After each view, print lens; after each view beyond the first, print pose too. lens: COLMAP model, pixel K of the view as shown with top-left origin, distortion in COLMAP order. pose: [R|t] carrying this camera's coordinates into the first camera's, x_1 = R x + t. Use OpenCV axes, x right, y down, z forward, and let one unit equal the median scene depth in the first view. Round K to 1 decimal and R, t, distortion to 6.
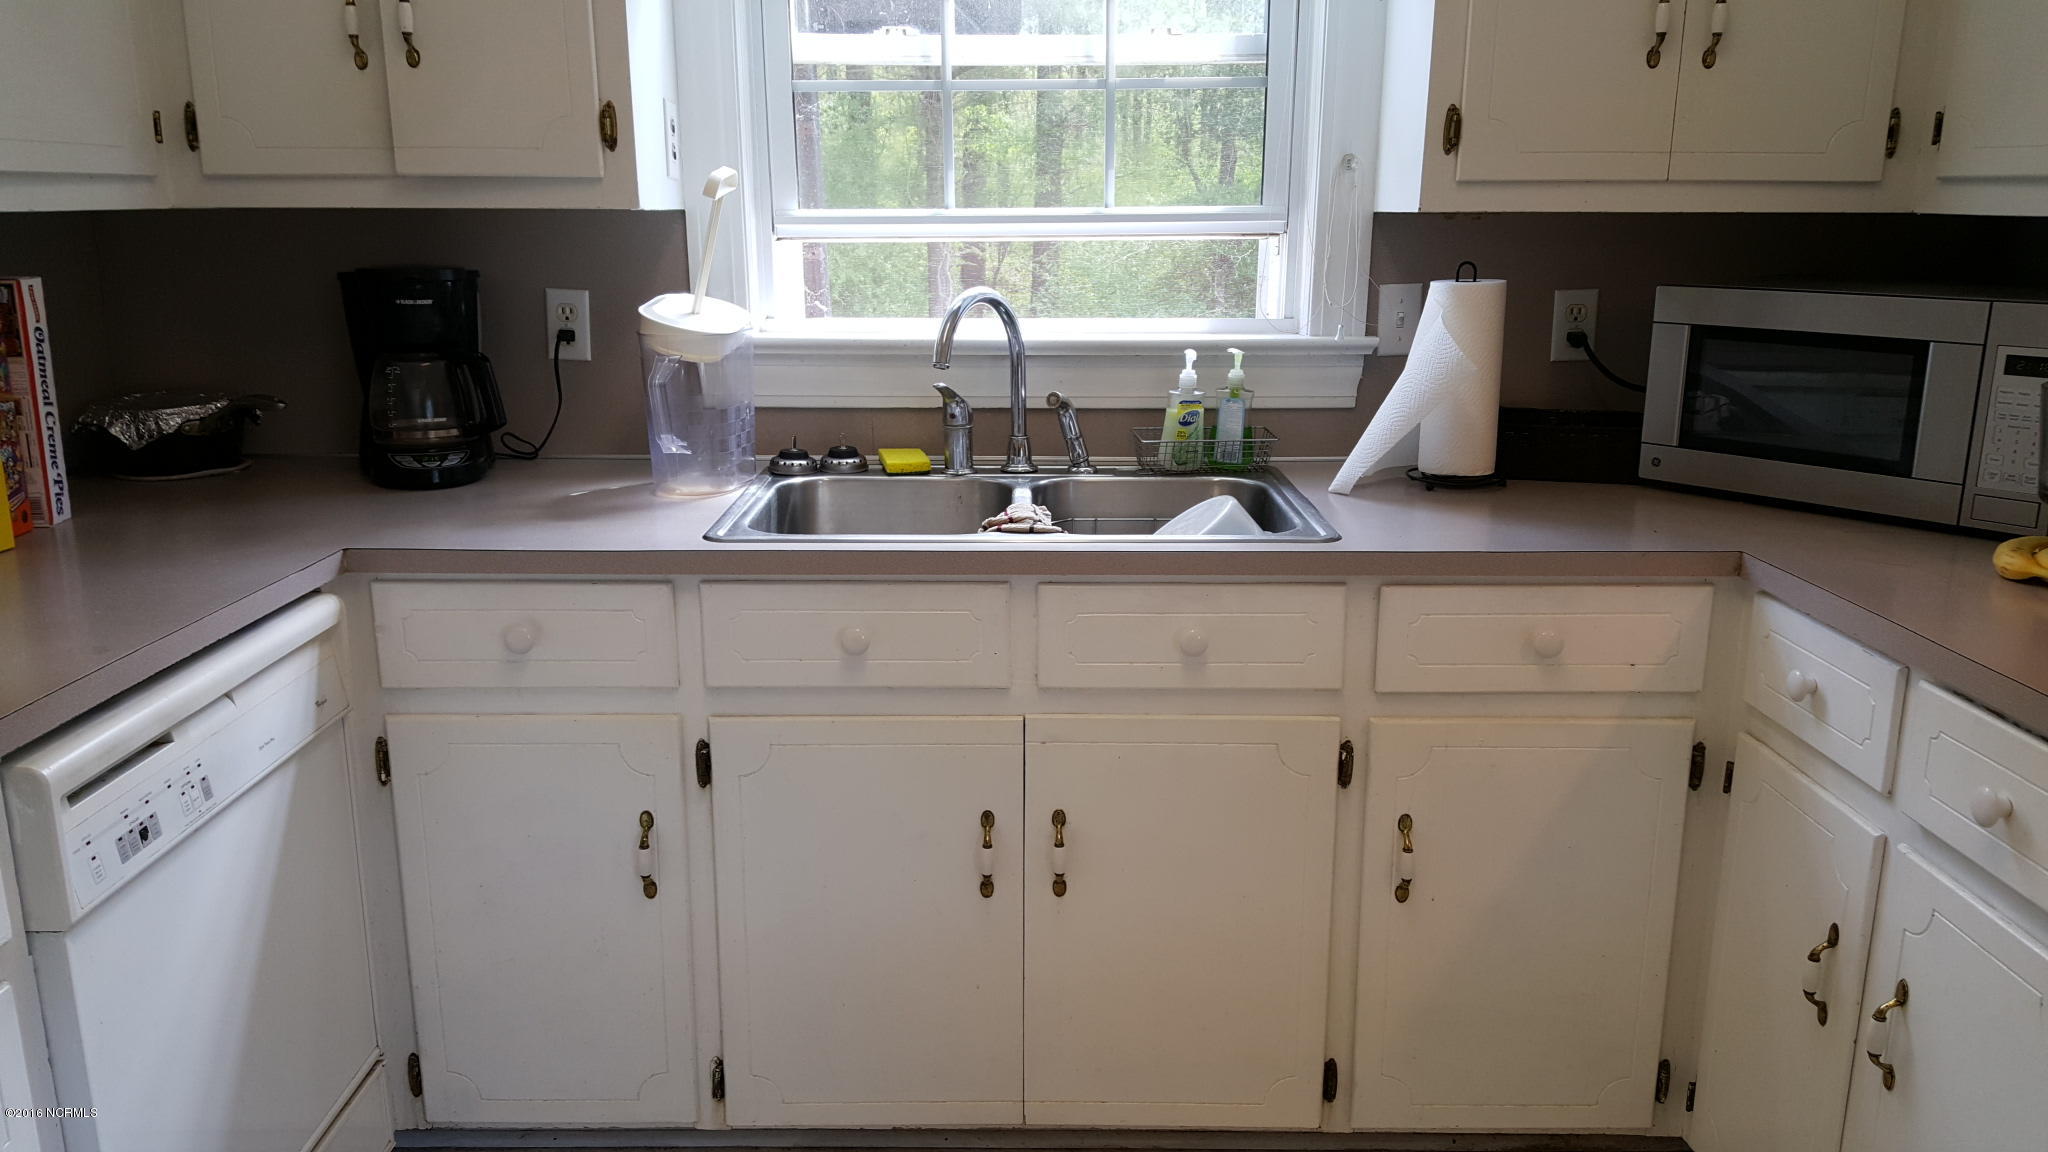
lens RADIAL K [[1516.4, 0, 1012.7], [0, 1516.4, 586.4], [0, 0, 1]] dist [0.133680, -0.205565]
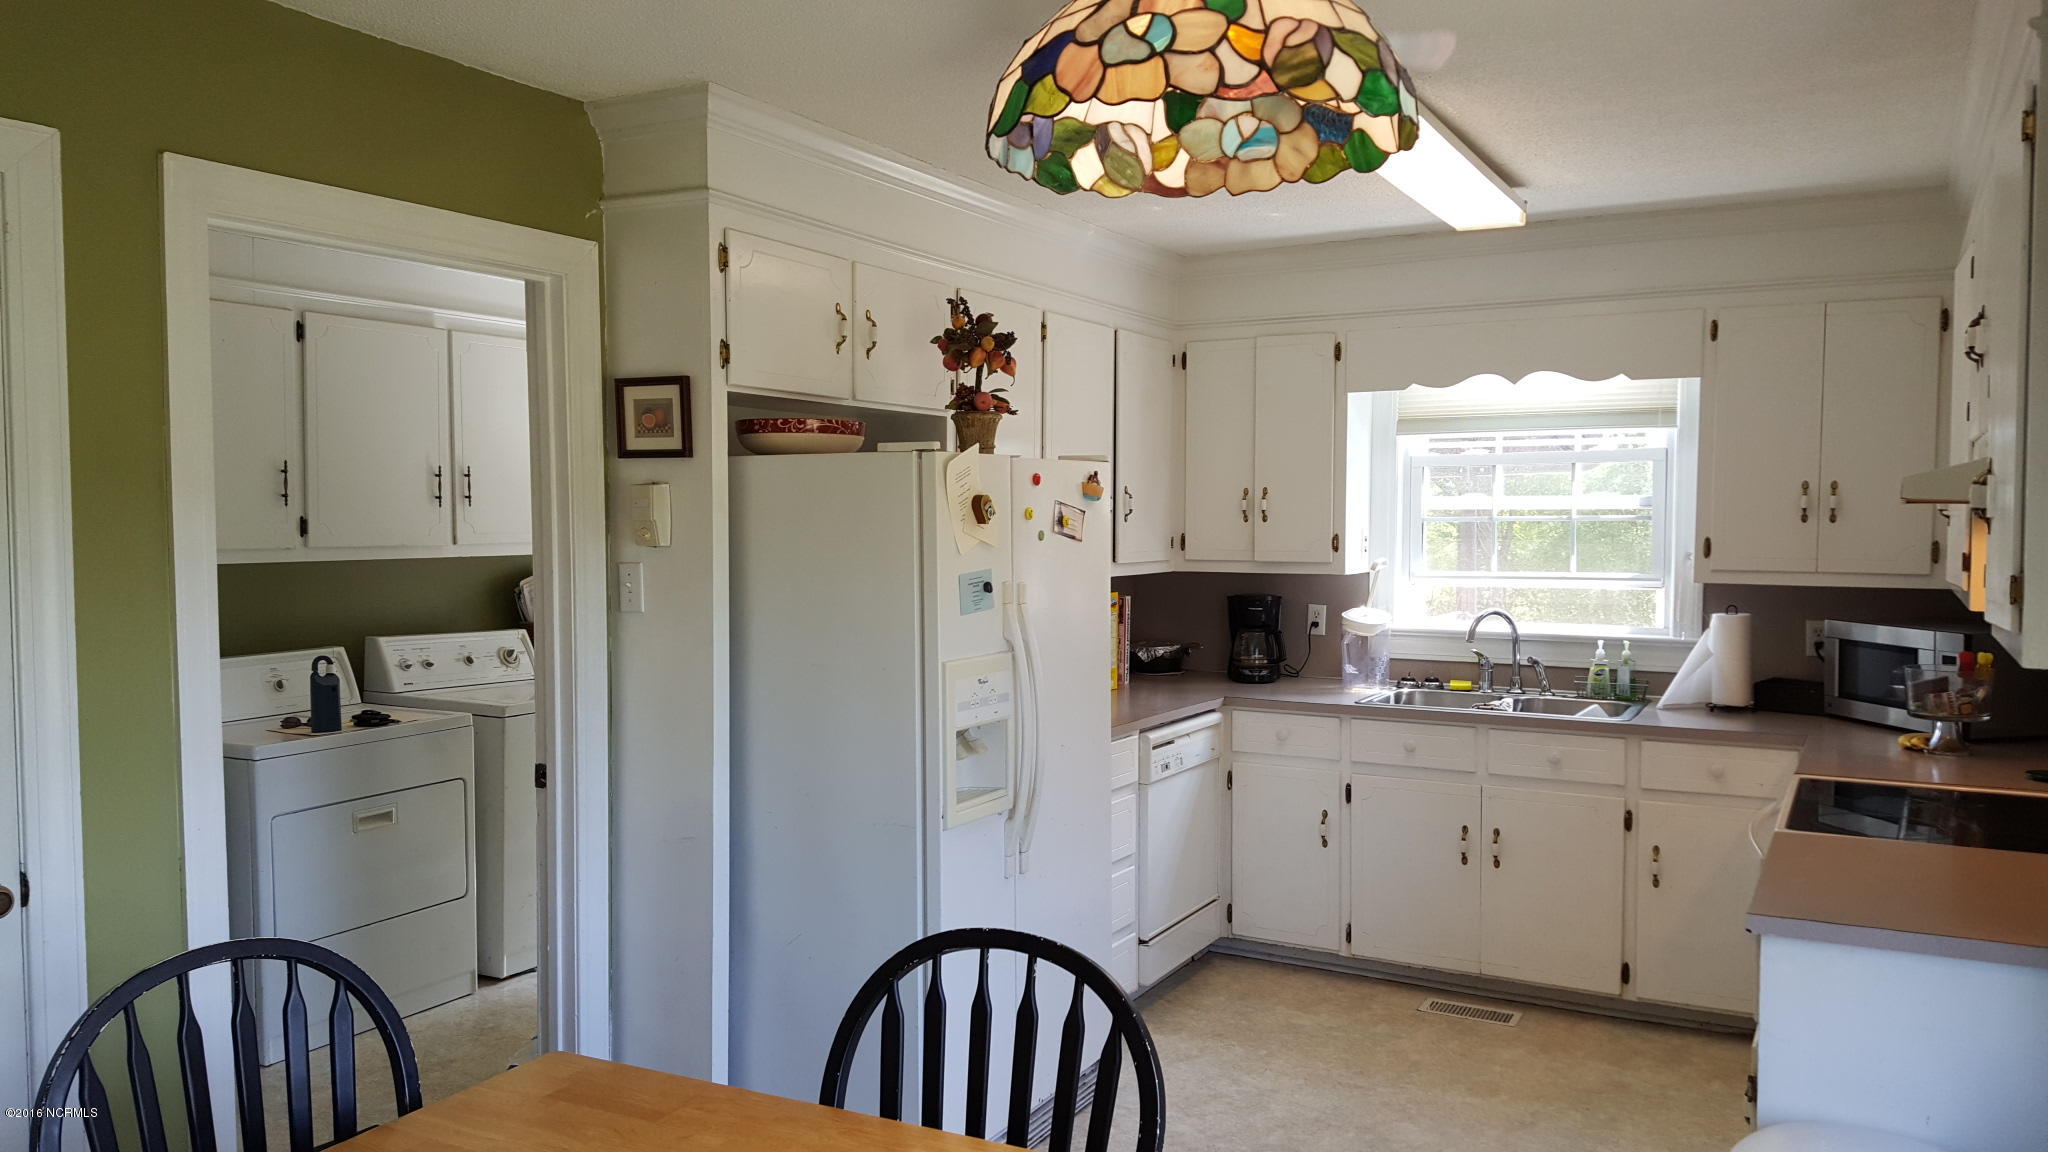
lens RADIAL K [[1516.4, 0, 1023.4], [0, 1516.4, 589.2], [0, 0, 1]] dist [0.133680, -0.205565]
pose [[0.876410, 0.025307, -0.480900, 0.514575], [-0.118691, 0.979163, -0.164779, 0.260251], [0.466710, 0.201493, 0.861152, -1.438821]]
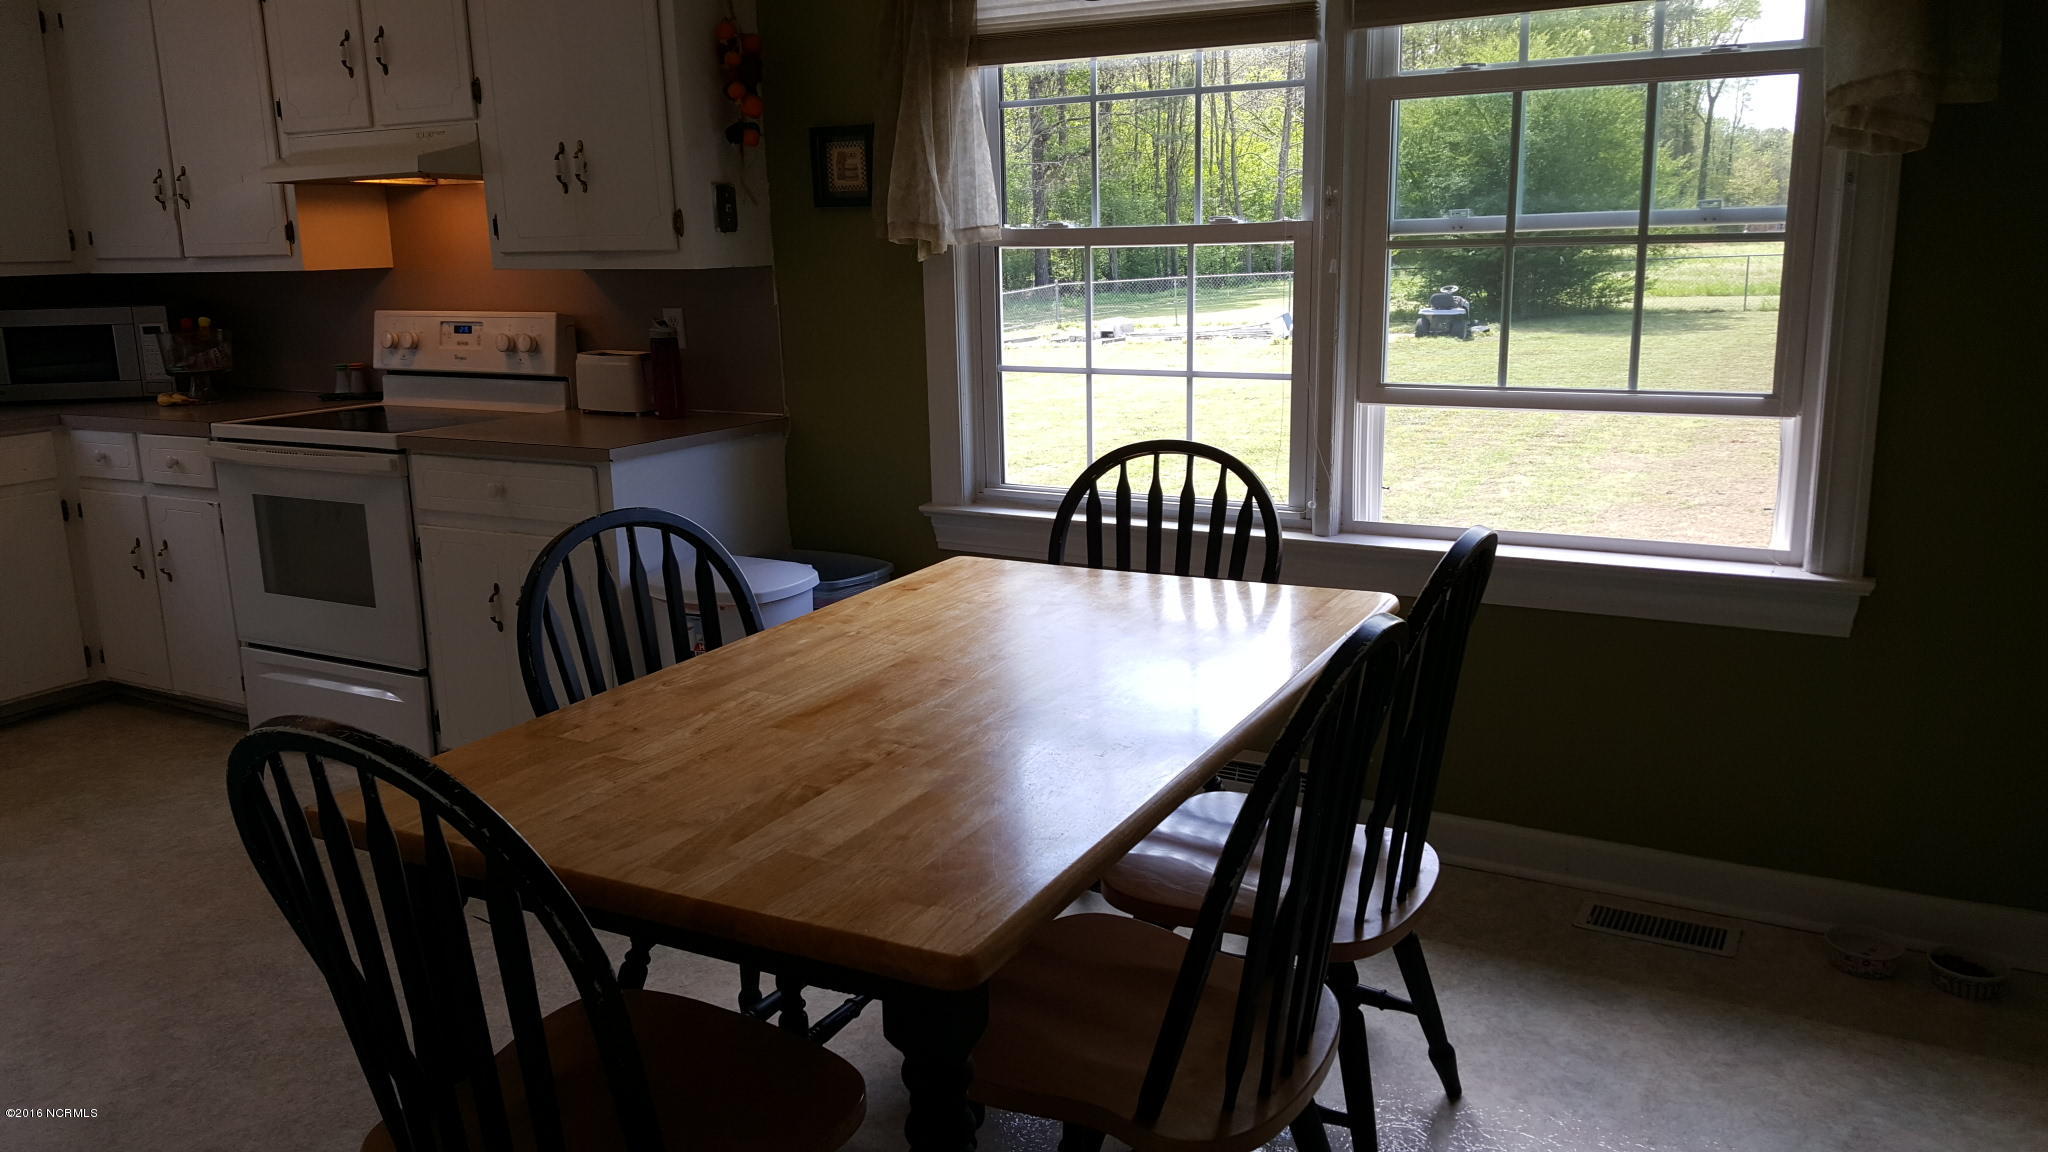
lens RADIAL K [[1516.4, 0, 1027.5], [0, 1516.4, 577.2], [0, 0, 1]] dist [0.133680, -0.205565]
pose [[0.483639, -0.197049, 0.852799, -0.858232], [0.236763, 0.967458, 0.089270, 0.344451], [-0.842637, 0.158736, 0.514554, -1.397202]]
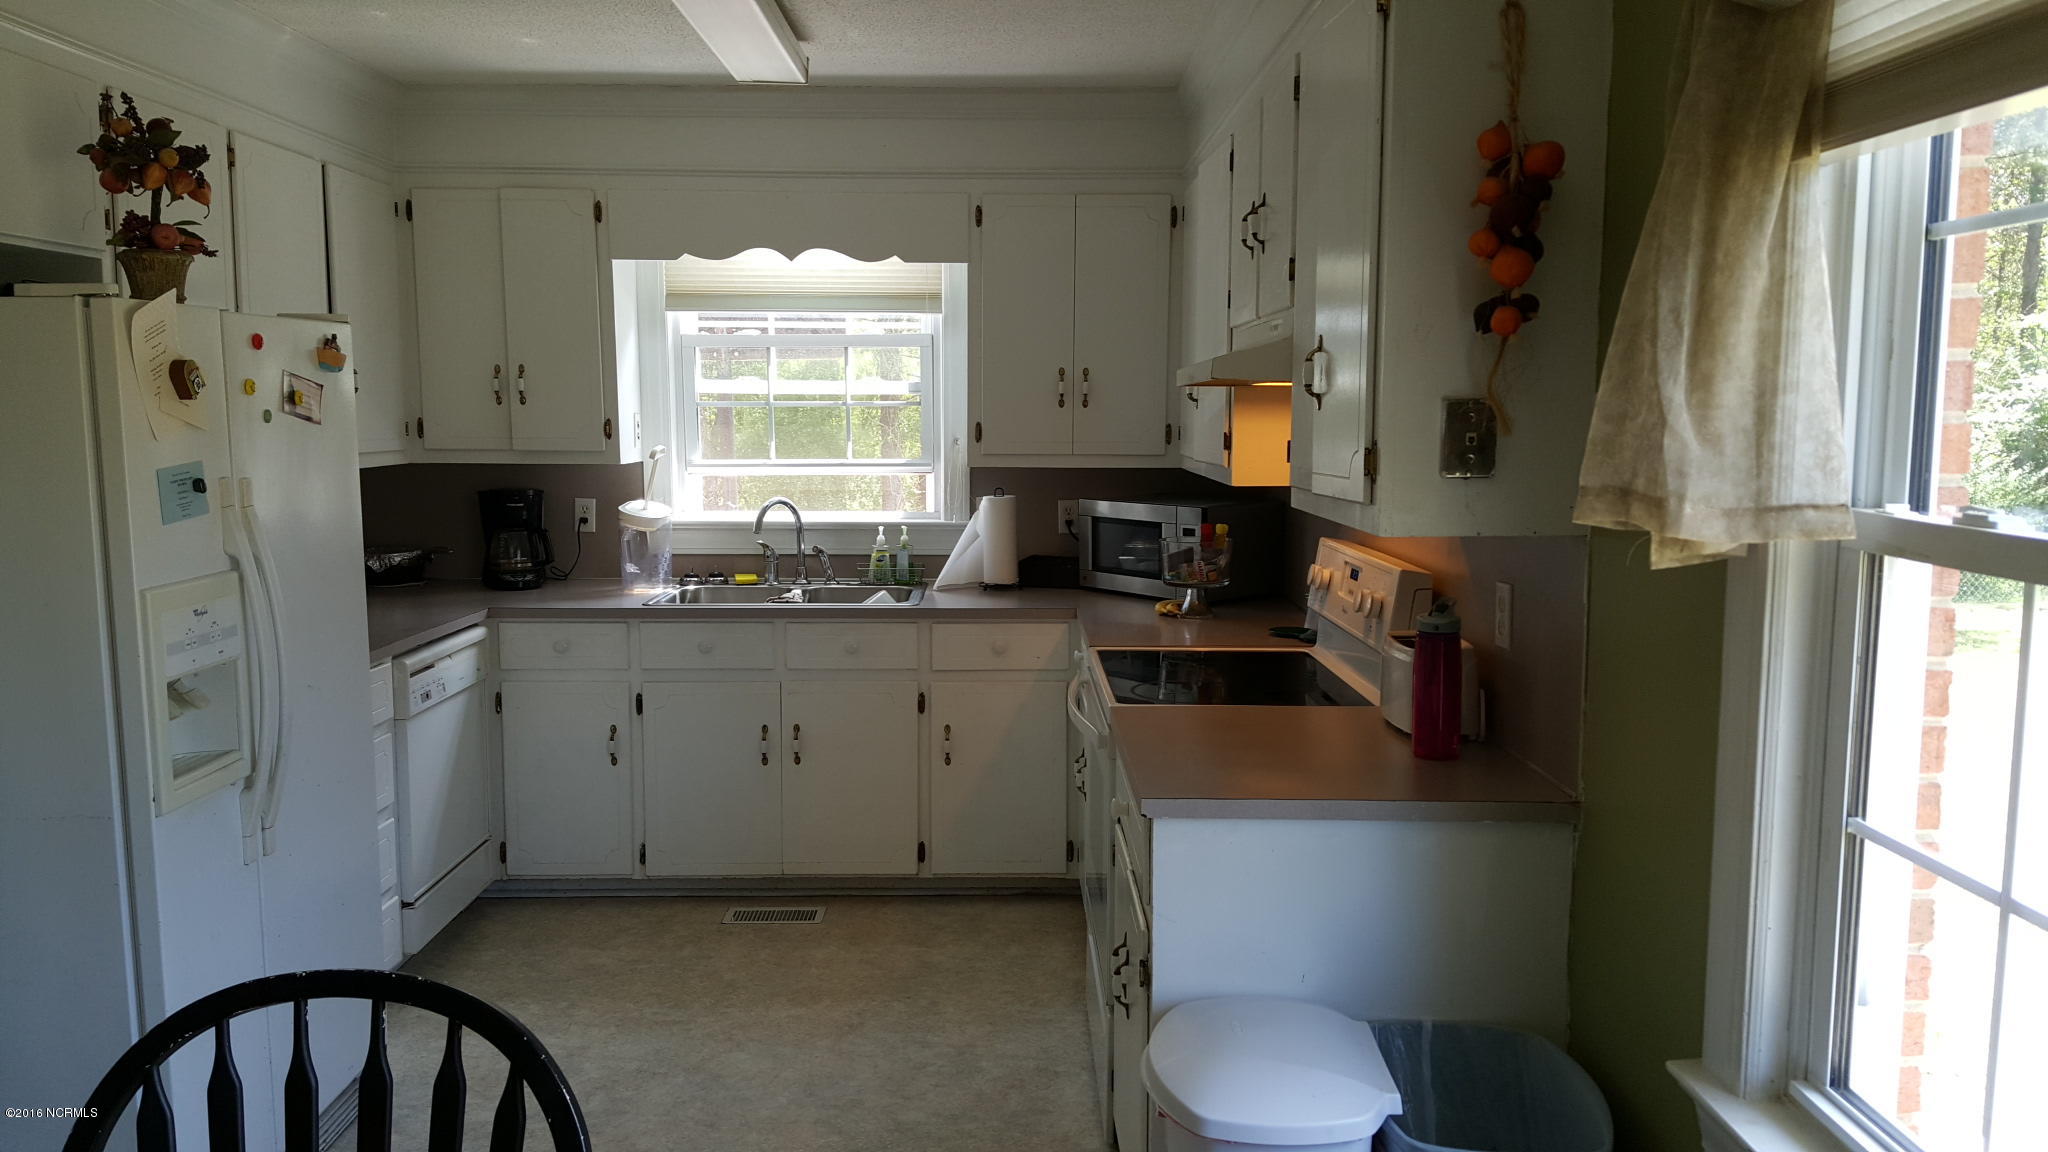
lens RADIAL K [[1516.4, 0, 1009.6], [0, 1516.4, 579.7], [0, 0, 1]] dist [0.133680, -0.205565]
pose [[0.999986, 0.000278, 0.005197, 0.332482], [0.000412, 0.991207, -0.132317, 0.231042], [-0.005188, 0.132317, 0.991194, -1.266344]]
